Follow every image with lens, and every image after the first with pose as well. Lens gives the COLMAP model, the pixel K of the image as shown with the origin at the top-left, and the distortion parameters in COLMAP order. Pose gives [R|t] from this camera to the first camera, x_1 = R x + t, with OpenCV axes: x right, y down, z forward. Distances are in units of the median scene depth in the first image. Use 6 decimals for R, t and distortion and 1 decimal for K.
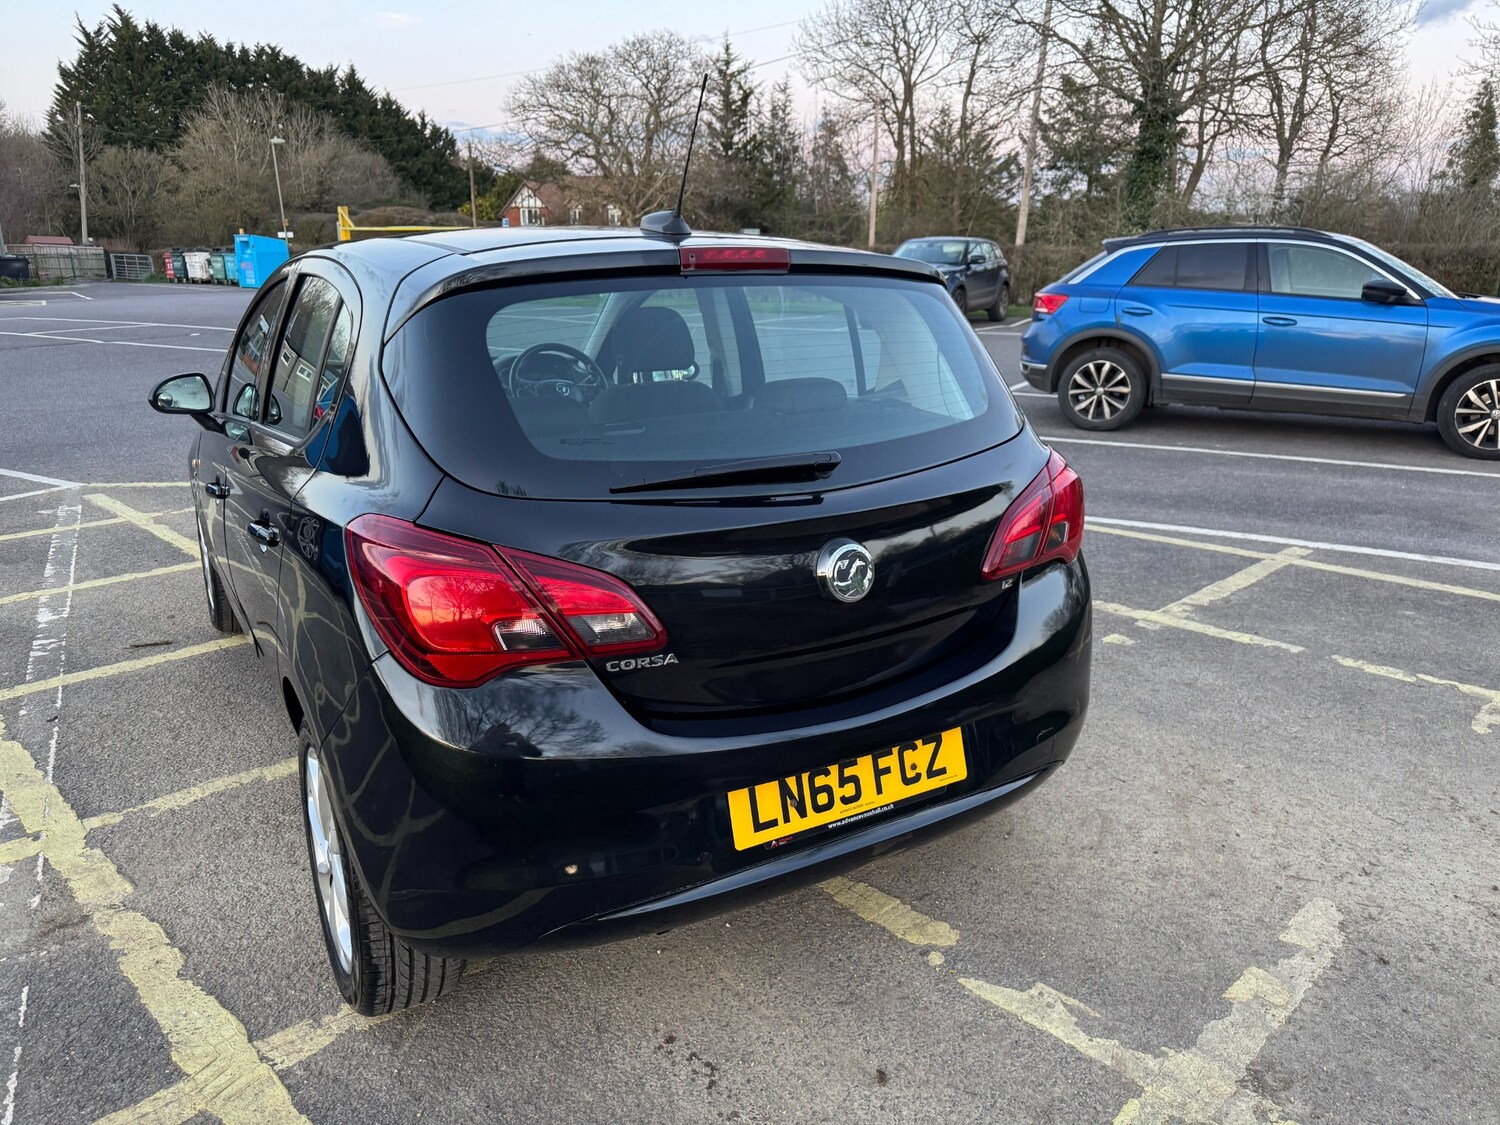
lens RADIAL K [[1057.3, 0, 750.0], [0, 1057.3, 562.5], [0, 0, 1]] dist [0.020070, -0.025185]
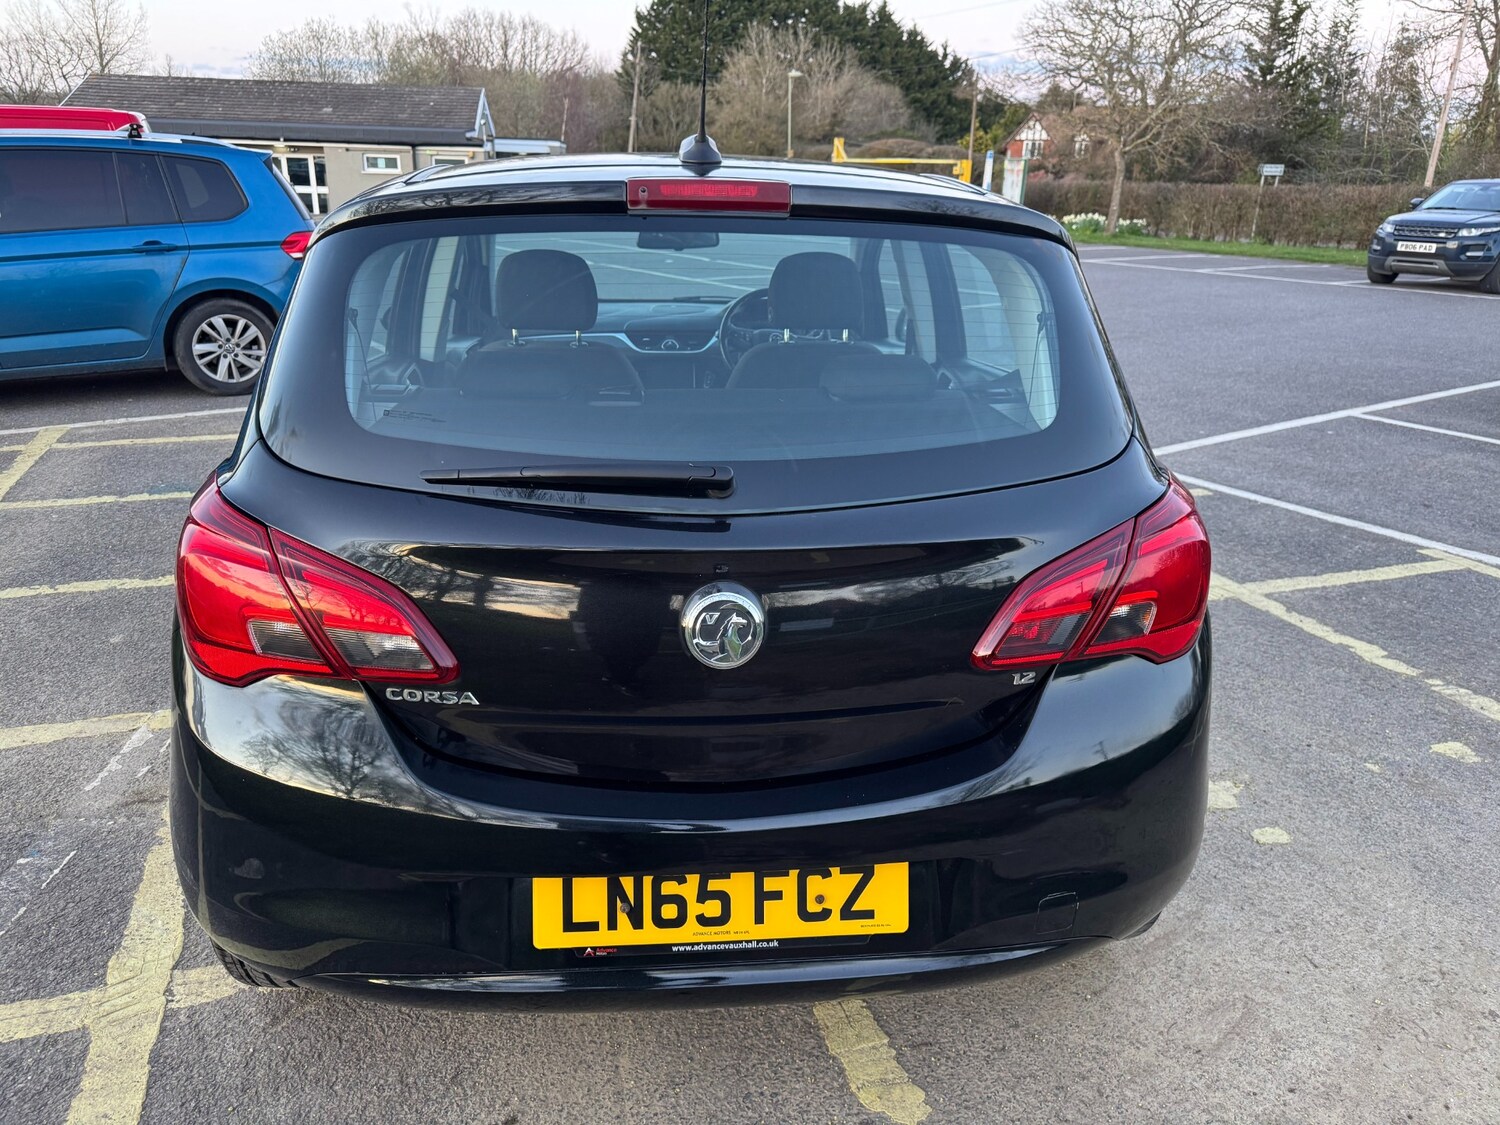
lens RADIAL K [[1062.7, 0, 753.3], [0, 1062.7, 560.0], [0, 0, 1]] dist [0.001661, -0.004573]
pose [[0.903006, 0.163093, -0.397469, 0.013584], [-0.141751, 0.986440, 0.082722, -0.003517], [0.405570, -0.018357, 0.913879, 0.011346]]
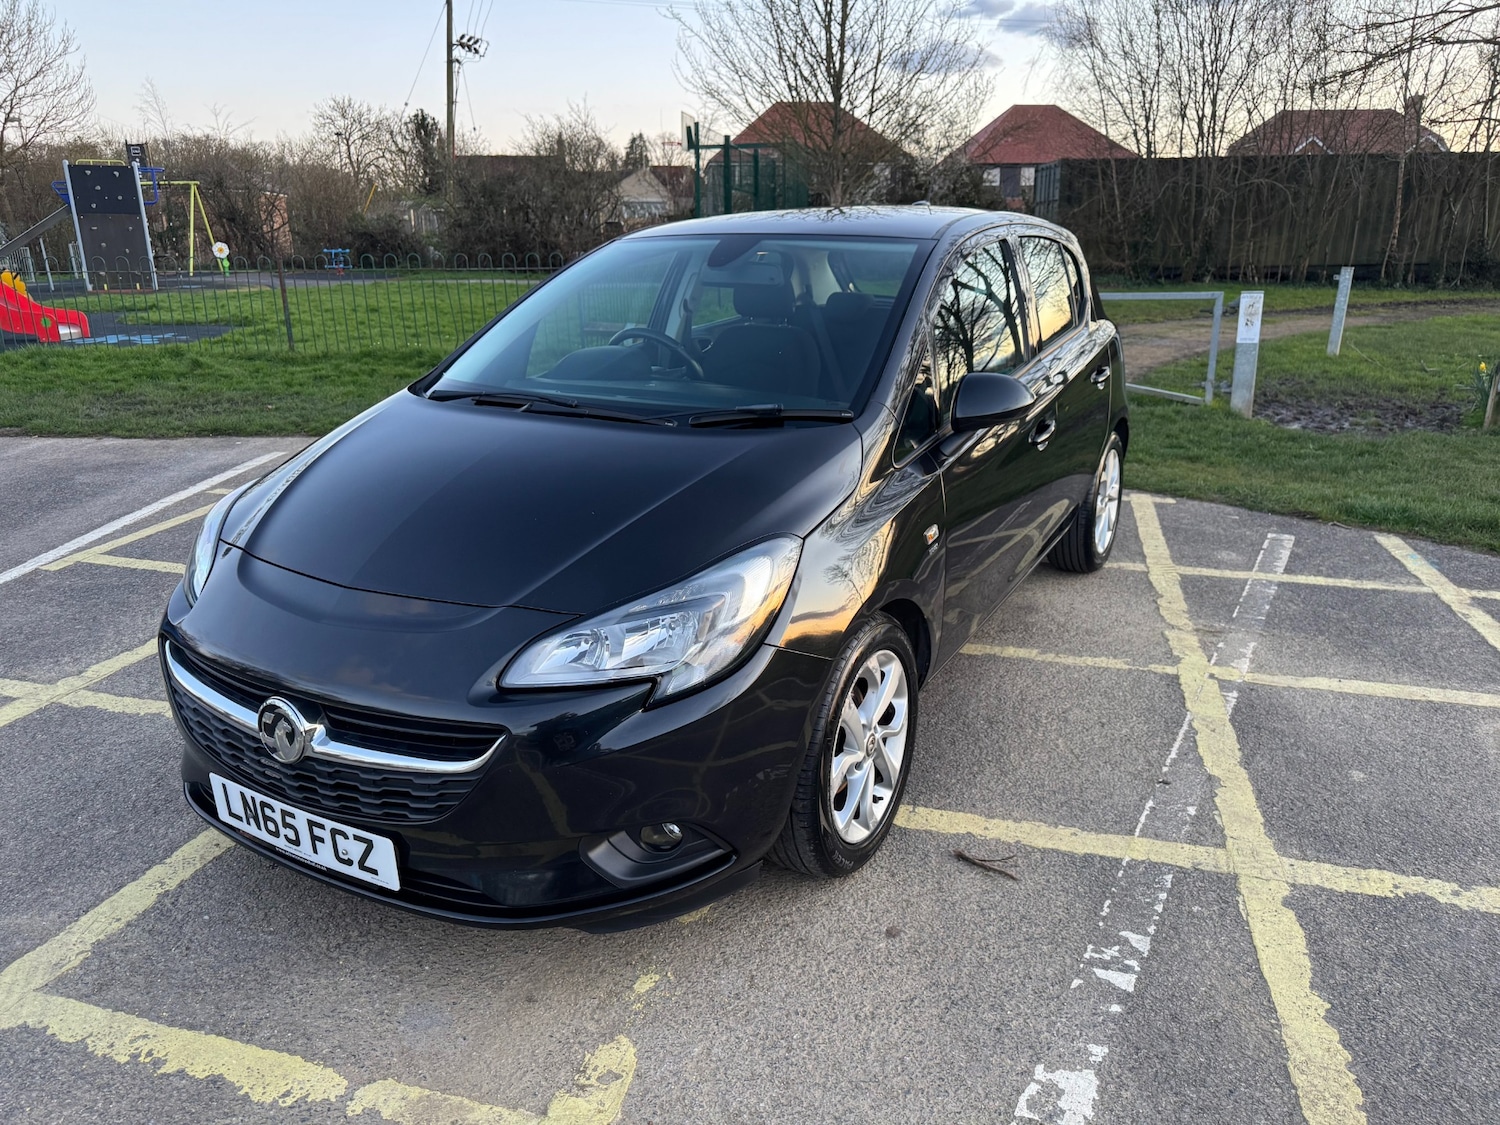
lens RADIAL K [[1057.7, 0, 741.2], [0, 1057.7, 566.1], [0, 0, 1]] dist [0.011004, -0.012463]
pose [[-0.487958, -0.259075, 0.833533, -0.071204], [0.253525, 0.871704, 0.419355, -0.026847], [-0.835238, 0.415948, -0.359672, 0.093731]]
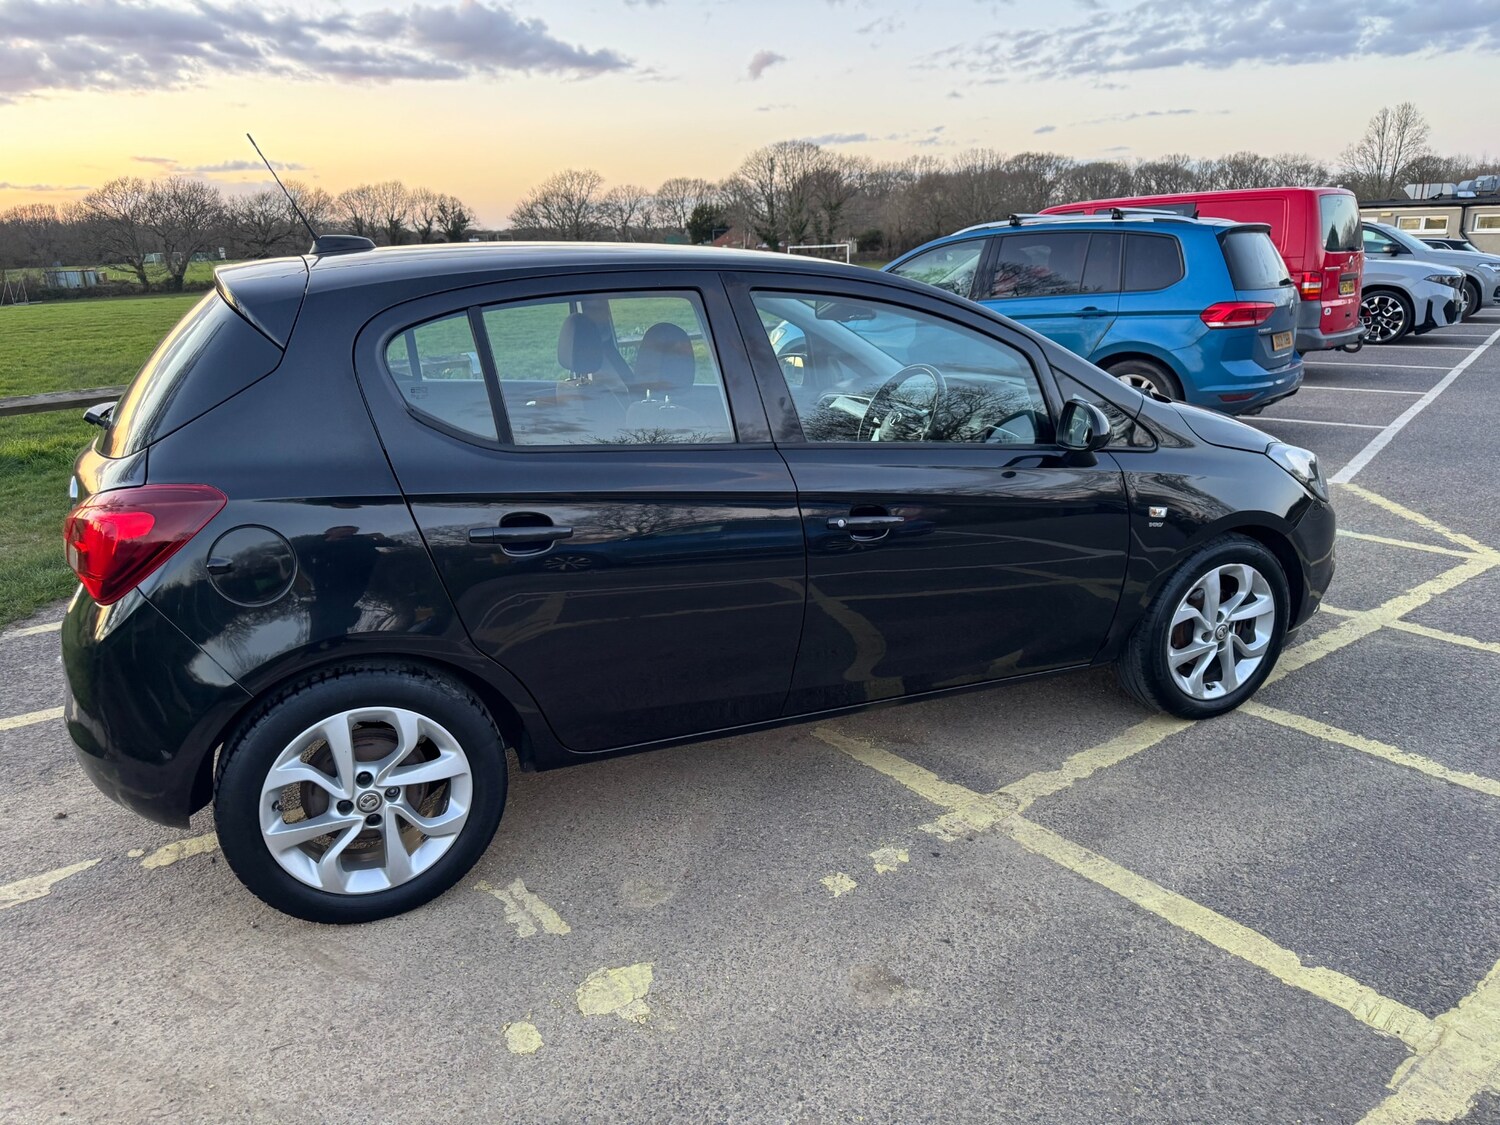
lens RADIAL K [[1057.7, 0, 741.2], [0, 1057.7, 566.1], [0, 0, 1]] dist [0.011004, -0.012463]
pose [[-0.122737, 0.288267, -0.949651, 0.047327], [-0.262228, 0.913459, 0.311173, -0.020096], [0.957169, 0.287218, -0.036523, 0.066409]]
